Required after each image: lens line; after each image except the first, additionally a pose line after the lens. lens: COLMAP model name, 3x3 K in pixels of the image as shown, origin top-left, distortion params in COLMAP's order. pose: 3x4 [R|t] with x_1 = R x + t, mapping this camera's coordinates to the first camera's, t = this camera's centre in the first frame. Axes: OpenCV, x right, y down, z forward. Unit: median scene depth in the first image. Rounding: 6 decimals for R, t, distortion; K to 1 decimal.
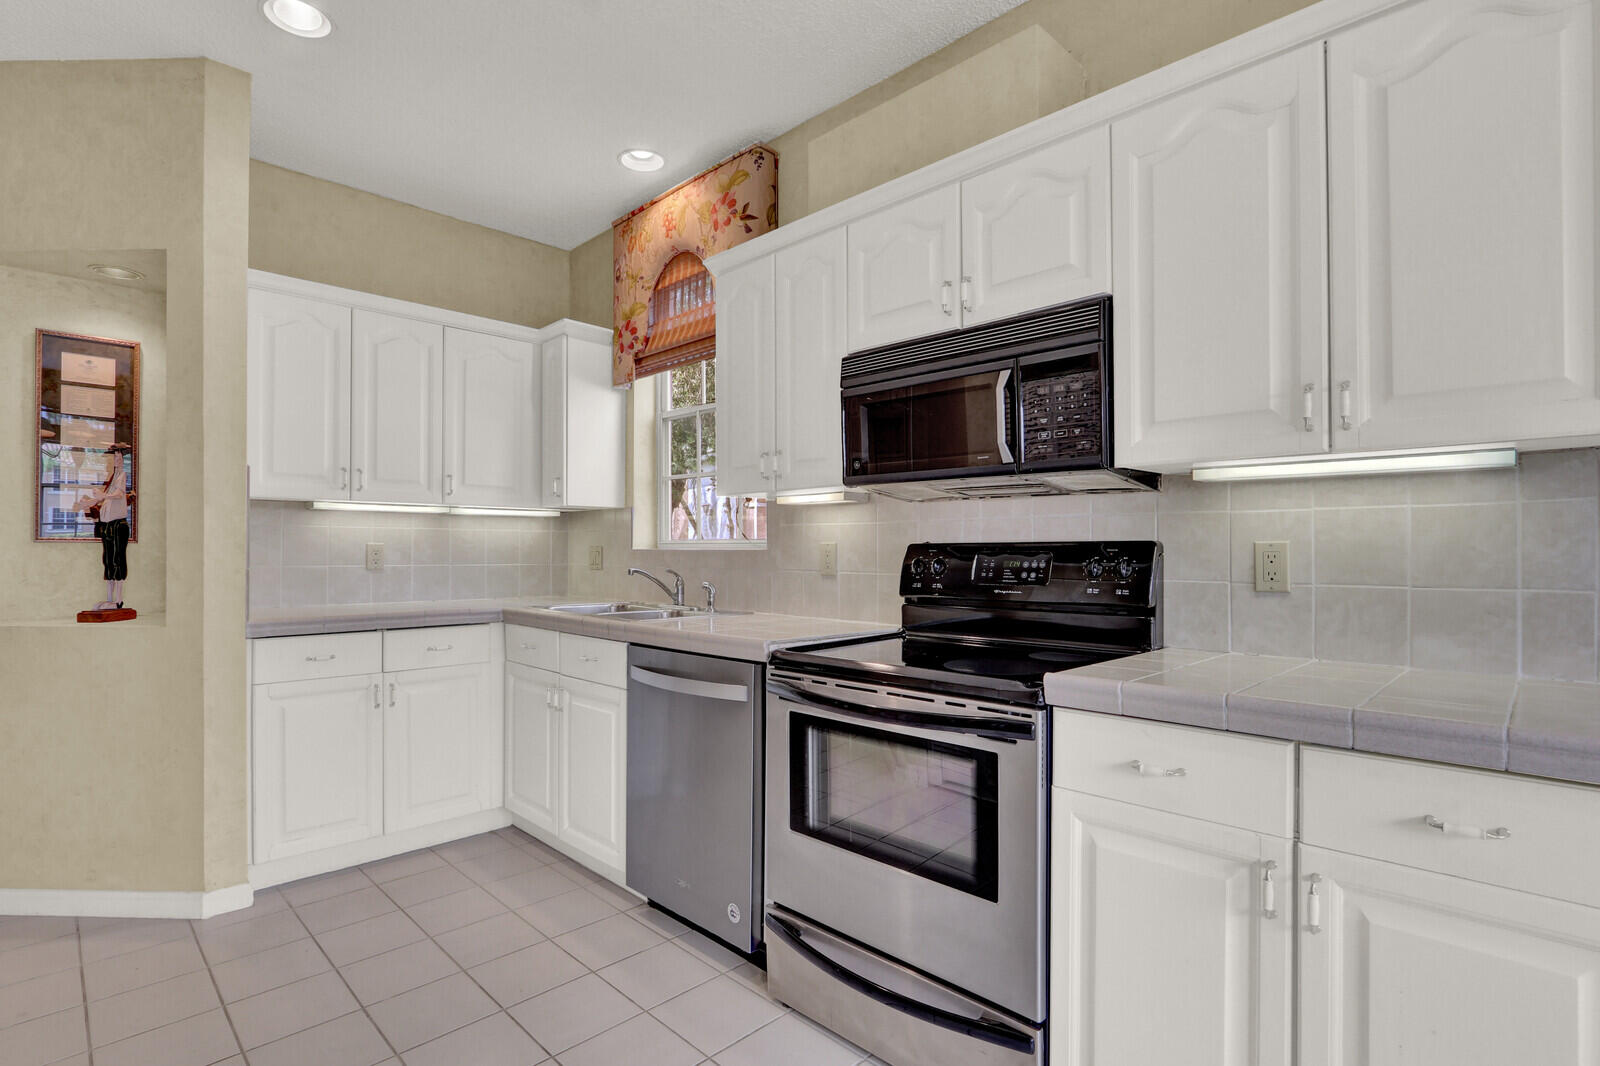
lens RADIAL K [[771.0, 0, 802.5], [0, 771.0, 524.8], [0, 0, 1]] dist [-0.013617, -0.000016]
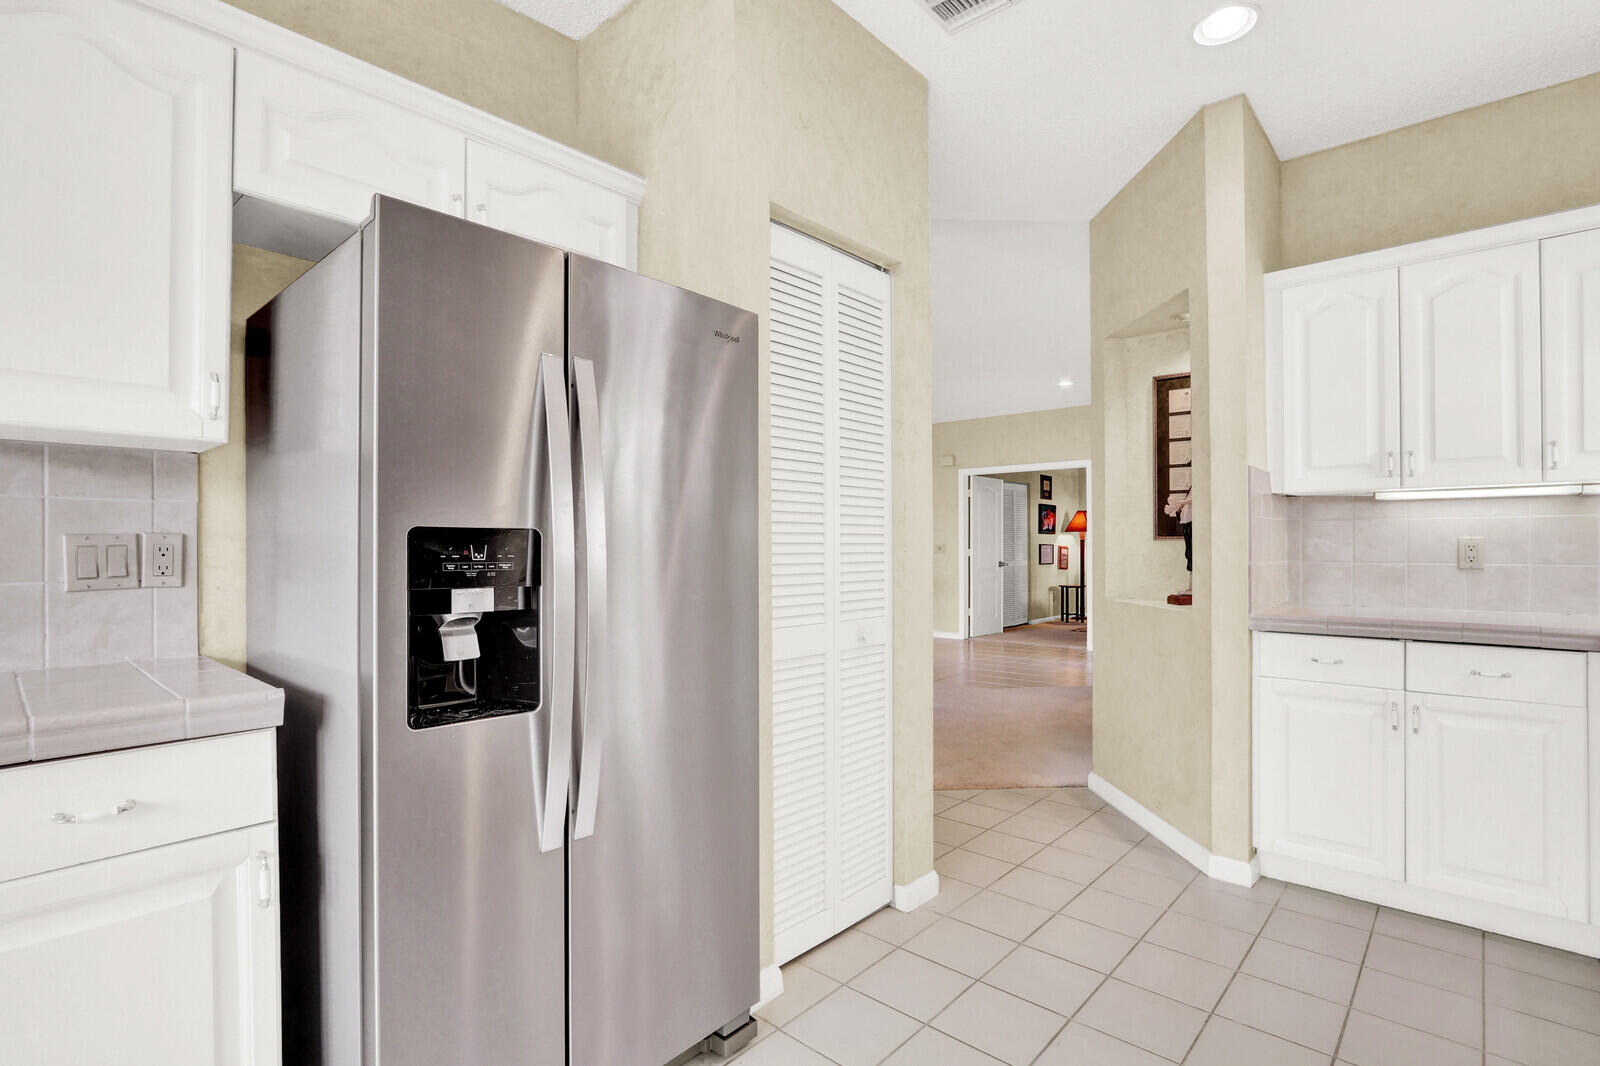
lens RADIAL K [[771.0, 0, 802.5], [0, 771.0, 524.8], [0, 0, 1]] dist [-0.013617, -0.000016]
pose [[0.051089, -0.028979, -0.998274, 0.269707], [0.035107, 0.999013, -0.027203, 0.010386], [0.998077, -0.033656, 0.052056, 0.308877]]
